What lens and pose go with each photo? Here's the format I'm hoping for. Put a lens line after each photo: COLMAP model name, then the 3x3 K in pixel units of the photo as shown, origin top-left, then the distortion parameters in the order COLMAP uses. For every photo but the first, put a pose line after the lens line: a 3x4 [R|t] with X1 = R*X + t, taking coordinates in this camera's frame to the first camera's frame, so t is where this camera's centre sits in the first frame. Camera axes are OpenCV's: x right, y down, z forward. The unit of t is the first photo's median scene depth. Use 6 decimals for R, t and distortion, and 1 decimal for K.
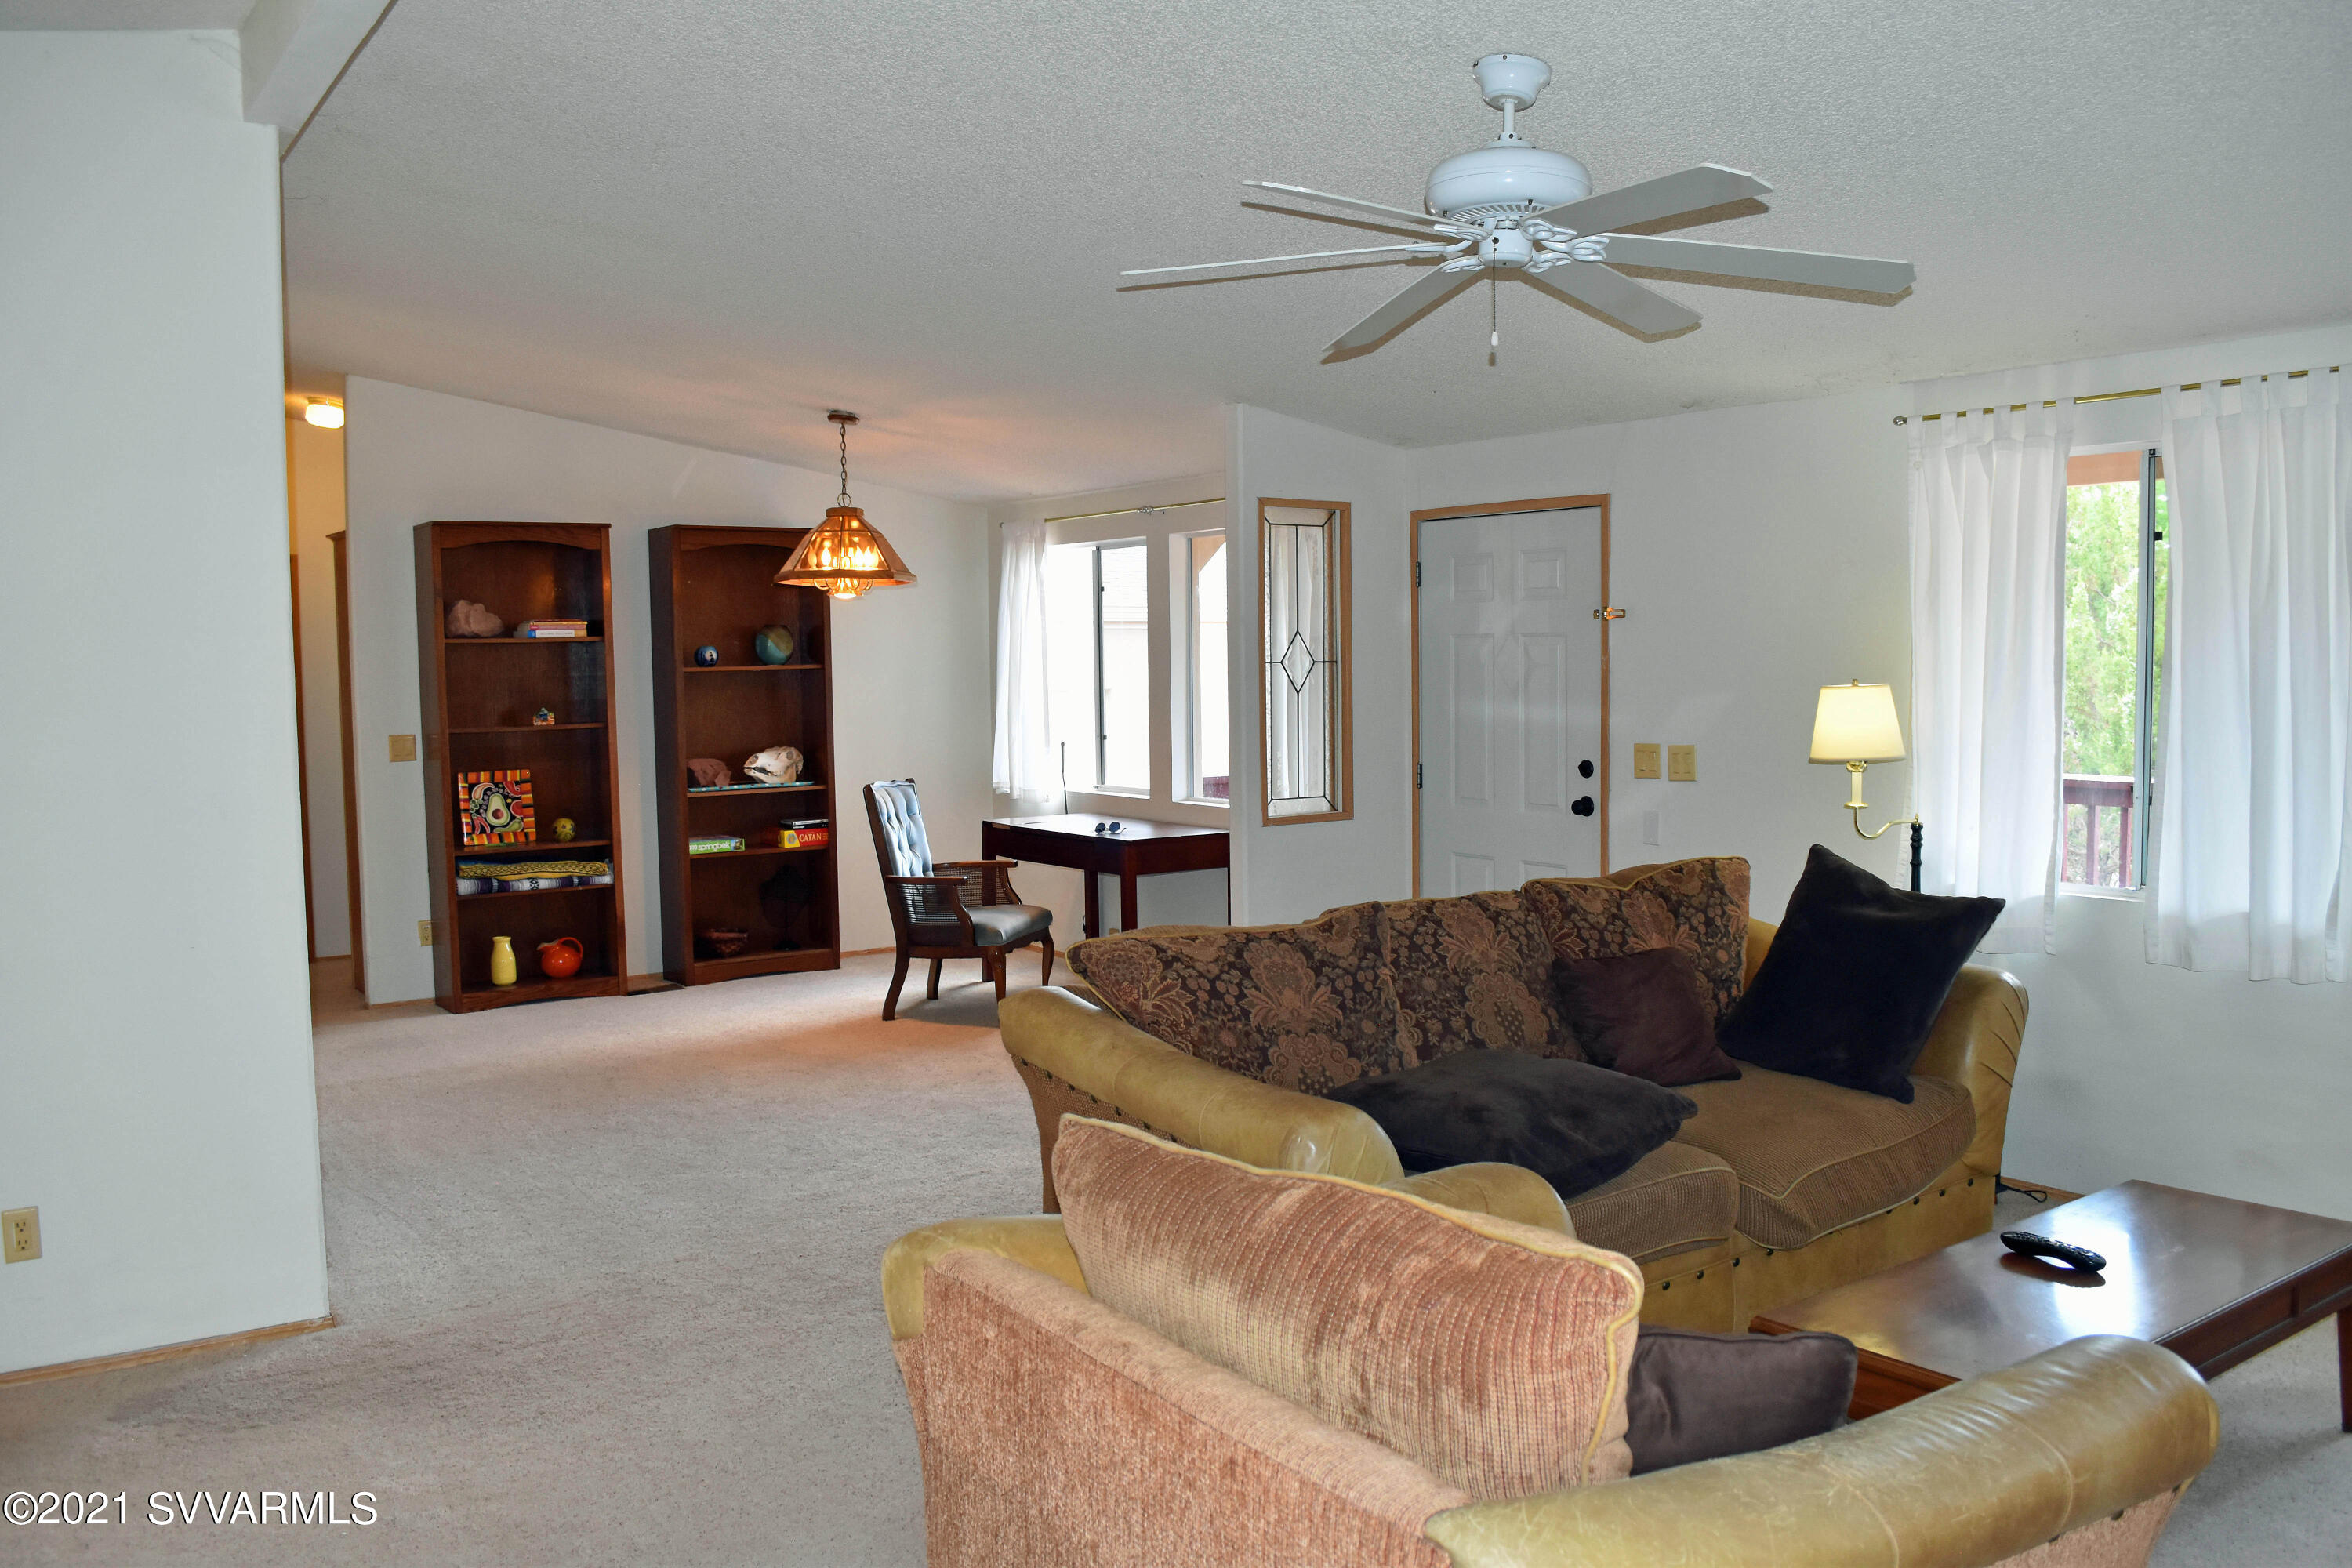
lens RADIAL K [[1870.3, 0, 1190.1], [0, 1870.3, 786.5], [0, 0, 1]] dist [-0.089507, 0.015532]
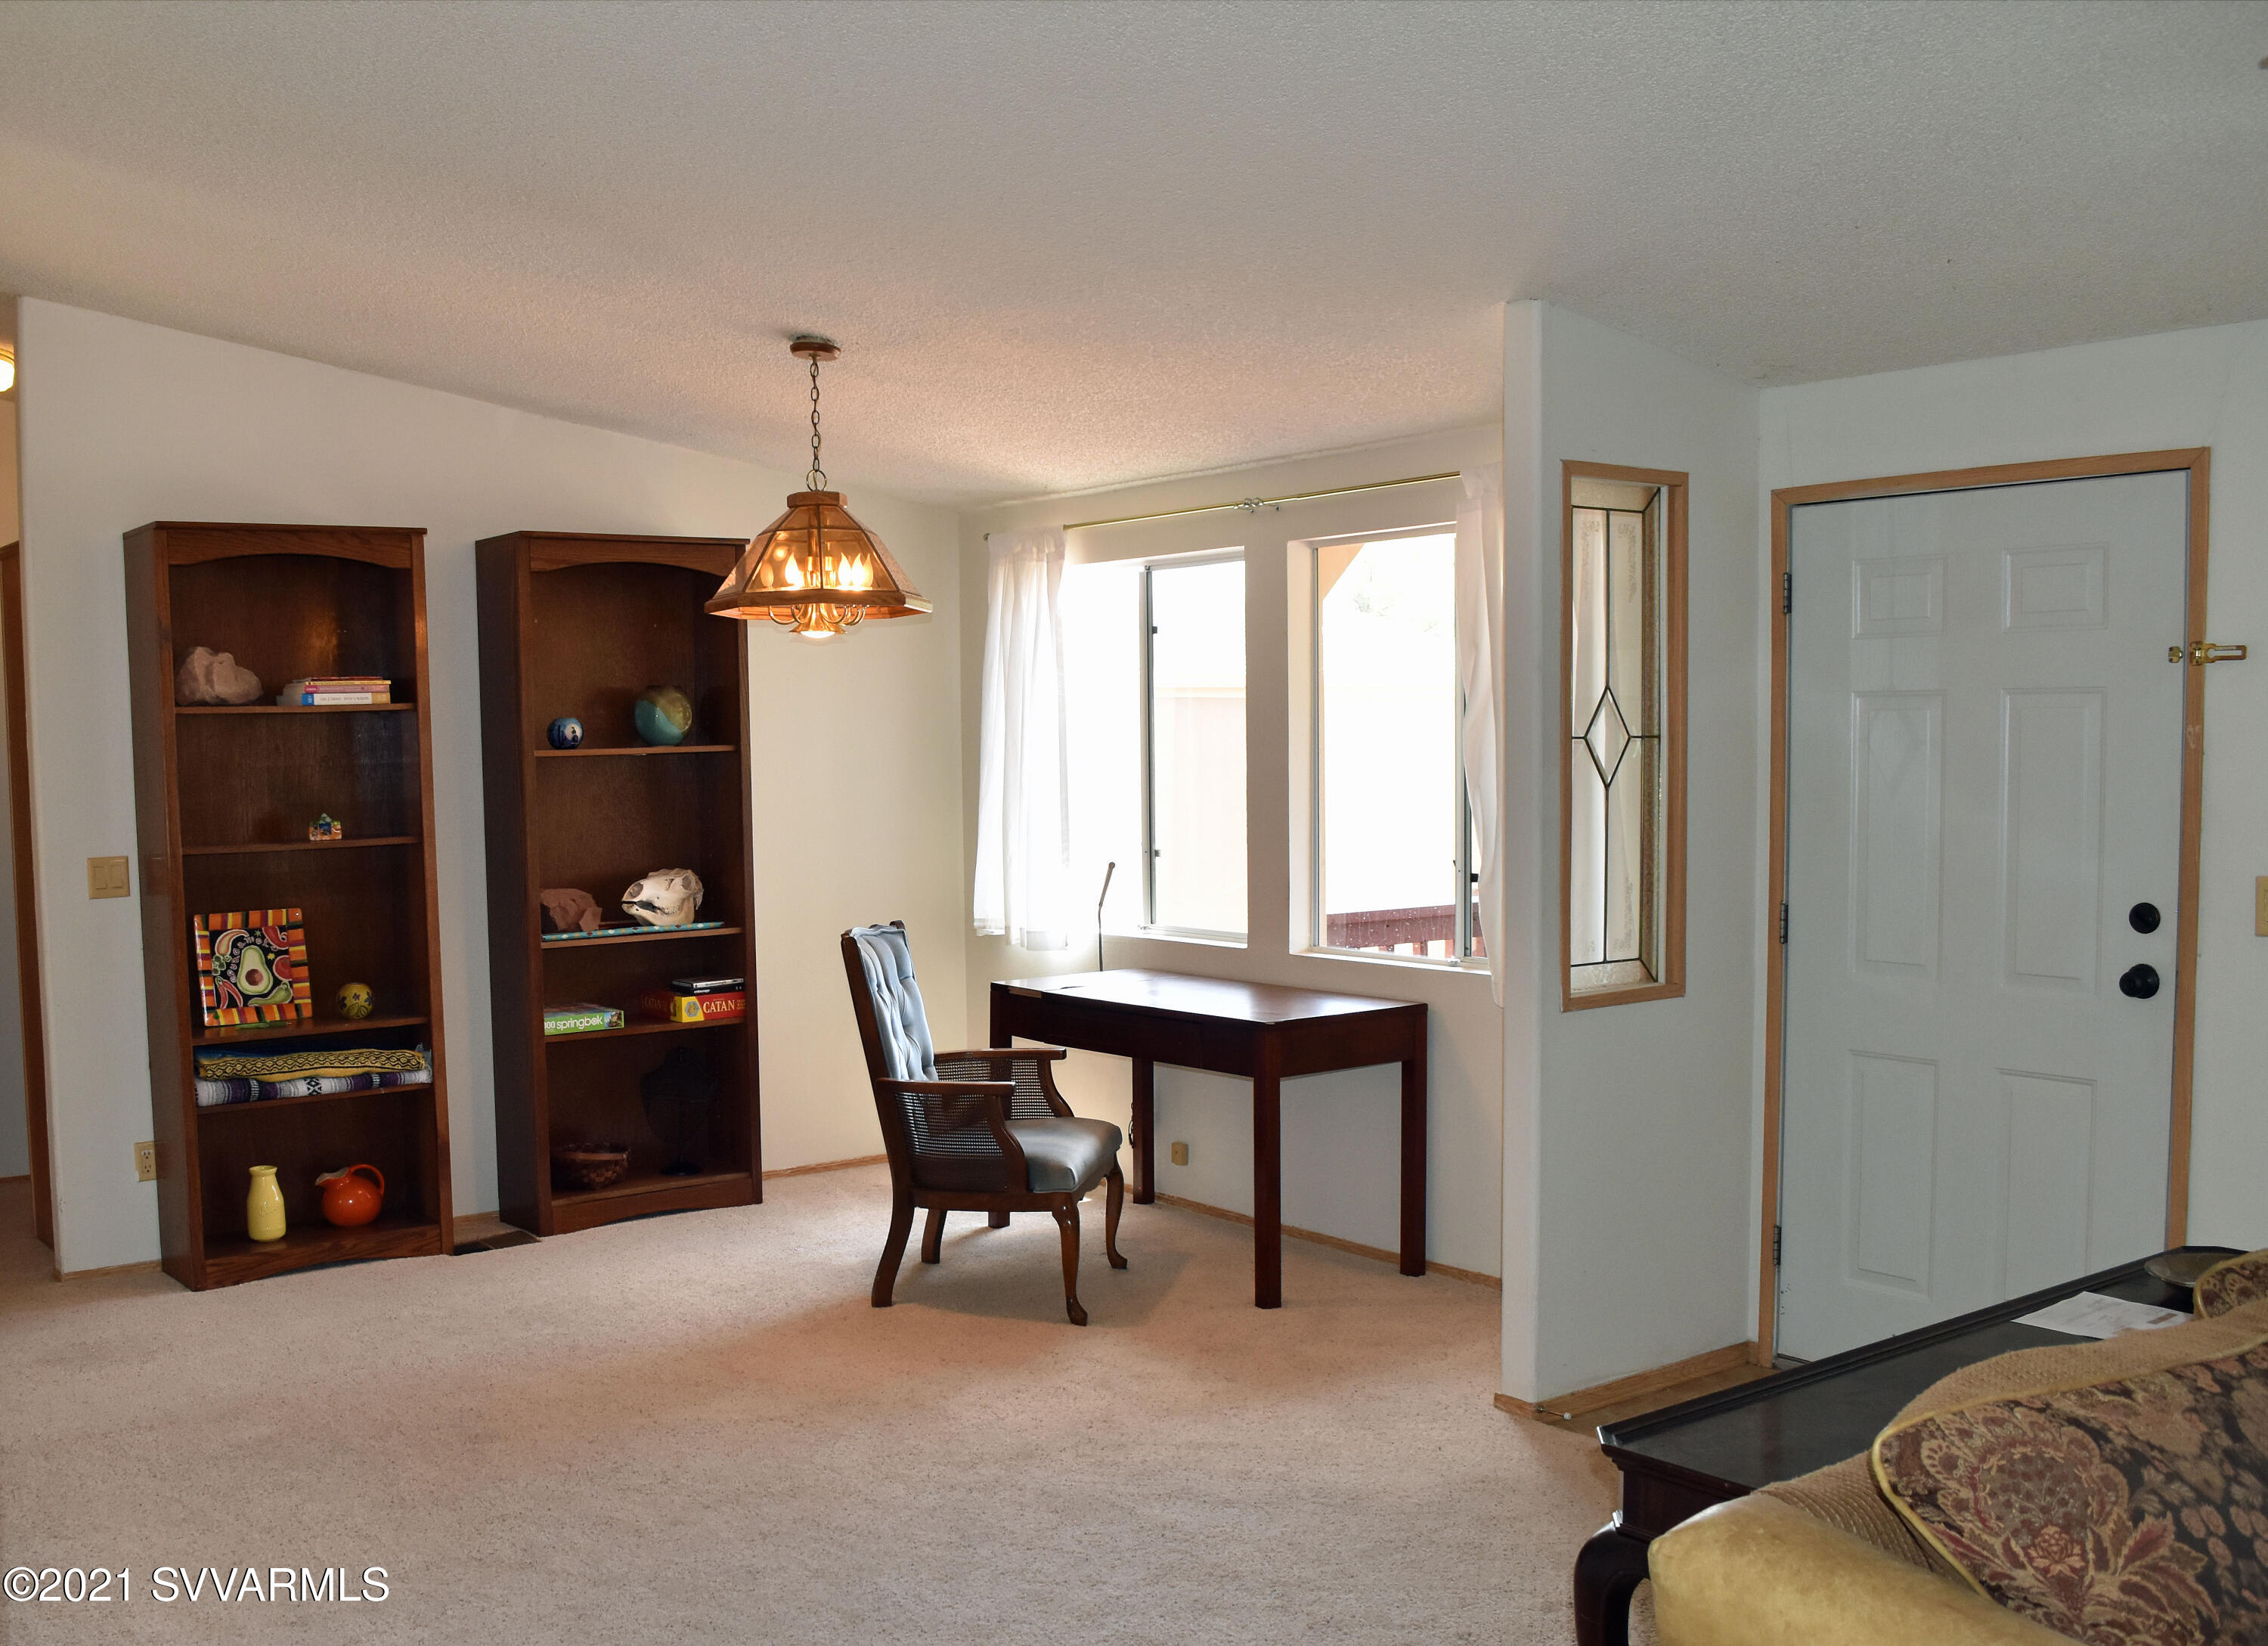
lens RADIAL K [[2557.6, 0, 1132.9], [0, 2557.6, 955.0], [0, 0, 1]] dist [-0.089923, -0.010986]
pose [[0.999933, -0.003055, -0.011148, -0.055943], [0.003243, 0.999852, 0.016904, -0.007021], [0.011095, -0.016939, 0.999795, 0.113951]]
